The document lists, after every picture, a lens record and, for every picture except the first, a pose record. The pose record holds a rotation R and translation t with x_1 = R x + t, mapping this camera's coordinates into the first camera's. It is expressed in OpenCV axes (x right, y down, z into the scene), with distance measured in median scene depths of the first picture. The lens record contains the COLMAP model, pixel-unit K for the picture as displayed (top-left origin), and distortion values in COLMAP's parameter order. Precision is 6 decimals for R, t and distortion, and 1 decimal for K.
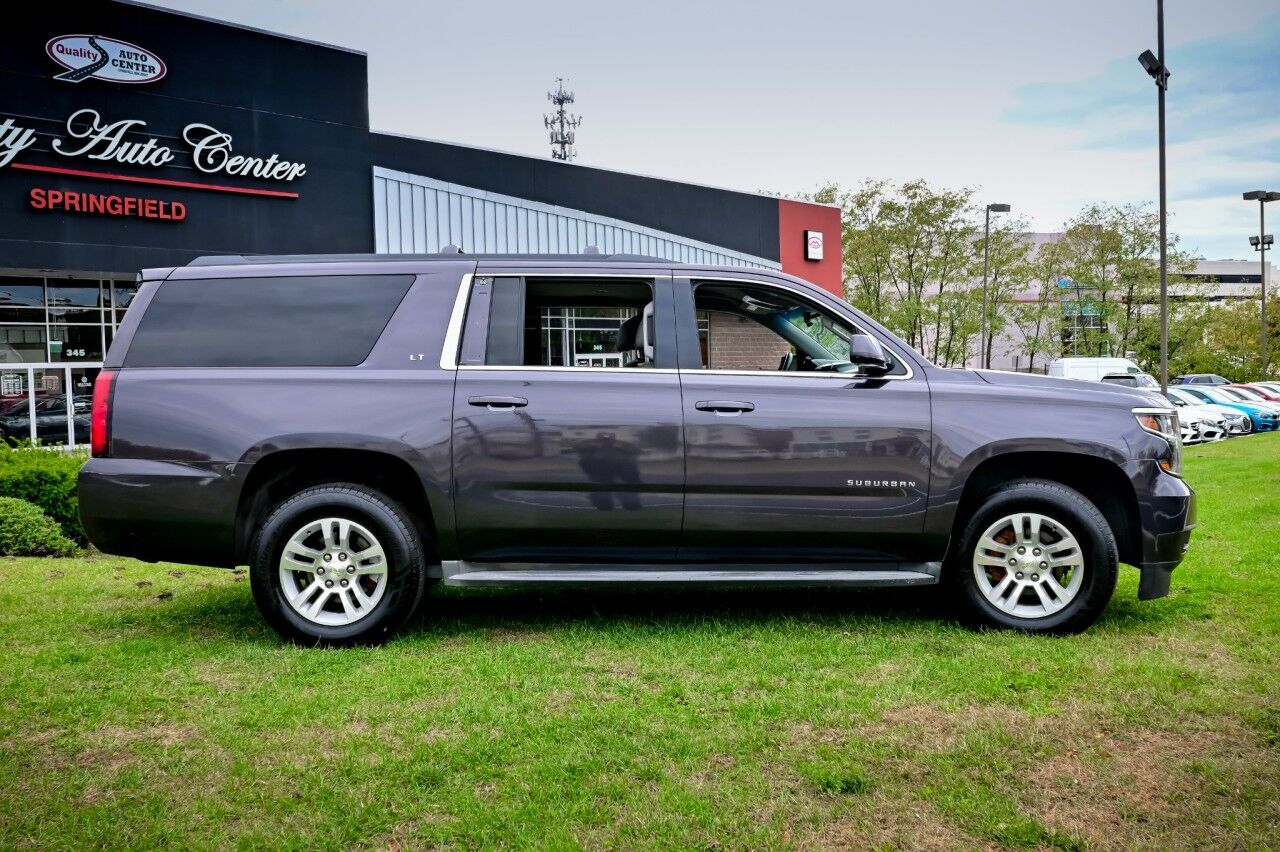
lens RADIAL K [[1209.2, 0, 640.0], [0, 1209.2, 426.0], [0, 0, 1]] dist [-0.196766, 0.369795]
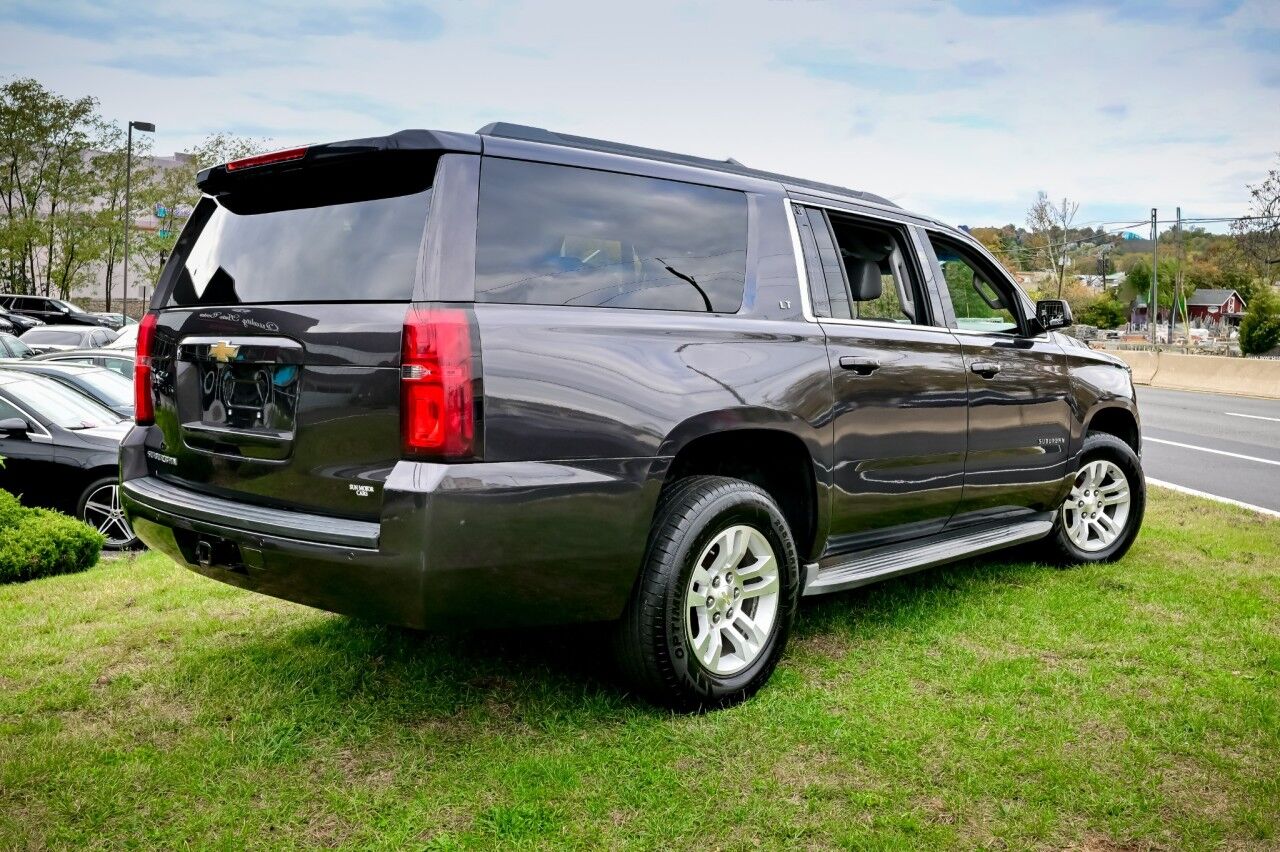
lens RADIAL K [[1209.2, 0, 640.0], [0, 1209.2, 426.0], [0, 0, 1]] dist [-0.196766, 0.369795]
pose [[0.688060, -0.037751, 0.724671, -0.799546], [-0.004855, 0.998384, 0.056620, -0.022217], [-0.725637, -0.042476, 0.686765, 0.534259]]
